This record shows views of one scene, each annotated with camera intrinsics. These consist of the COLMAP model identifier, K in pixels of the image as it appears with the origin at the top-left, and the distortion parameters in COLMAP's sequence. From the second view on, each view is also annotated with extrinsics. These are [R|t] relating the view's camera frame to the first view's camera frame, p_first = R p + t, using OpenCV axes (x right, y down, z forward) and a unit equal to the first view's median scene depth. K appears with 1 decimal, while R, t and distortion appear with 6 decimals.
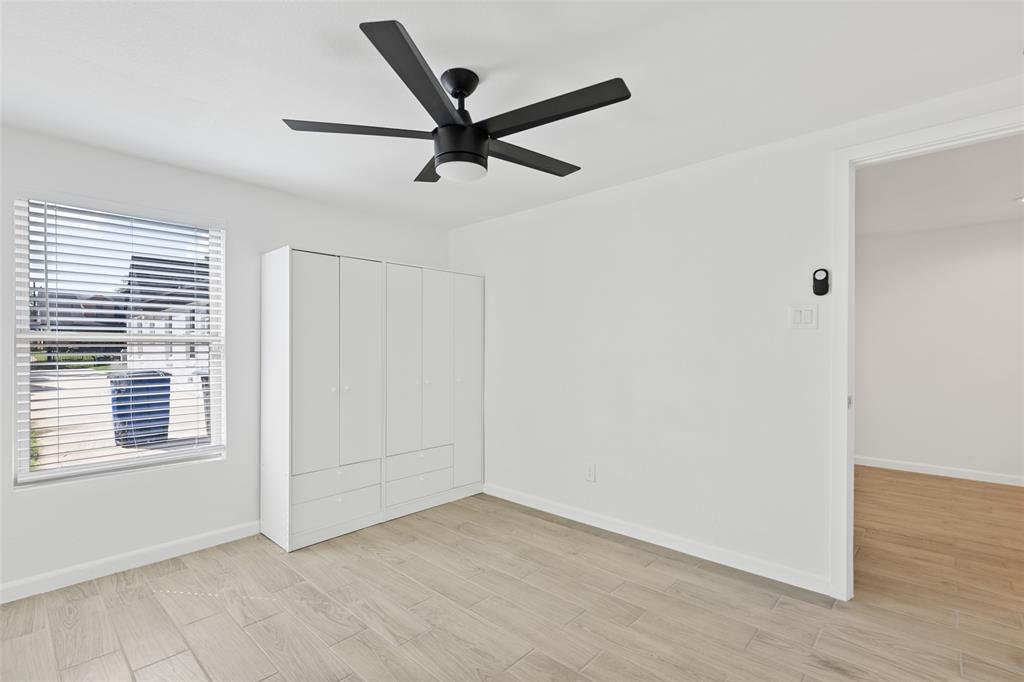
lens RADIAL K [[471.3, 0, 514.4], [0, 471.3, 346.9], [0, 0, 1]] dist [0.002603, 0.000089]
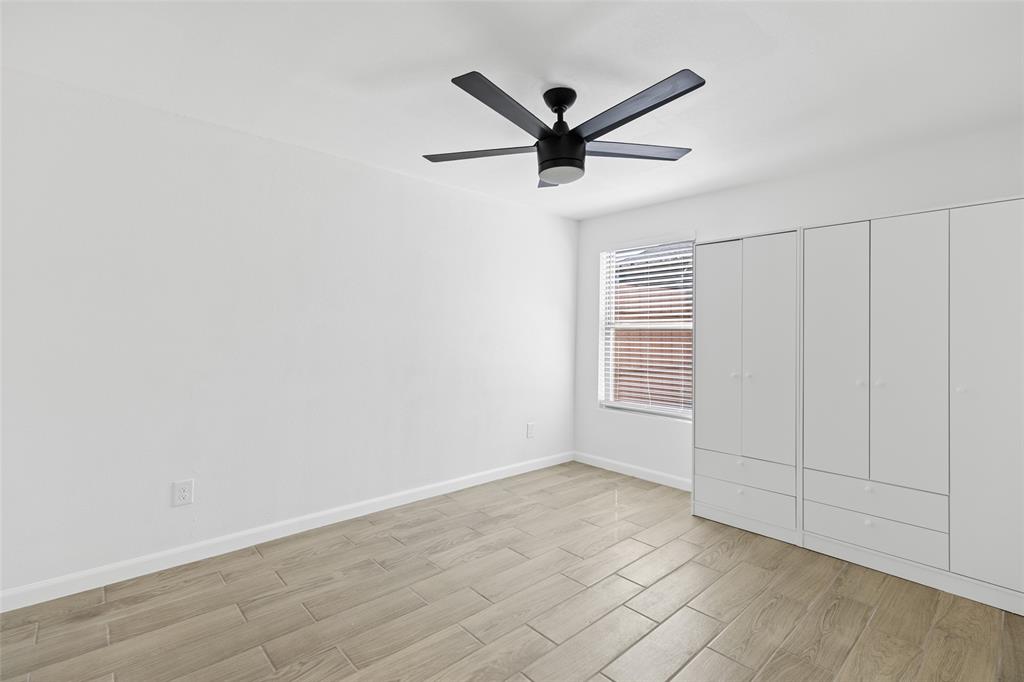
lens RADIAL K [[474.9, 0, 506.1], [0, 474.9, 330.7], [0, 0, 1]] dist [0.004294, 0.000034]
pose [[-0.094378, 0.000223, -0.995536, 0.677992], [-0.002395, 0.999997, 0.000451, -0.004707], [0.995534, 0.002426, -0.094377, 0.643305]]
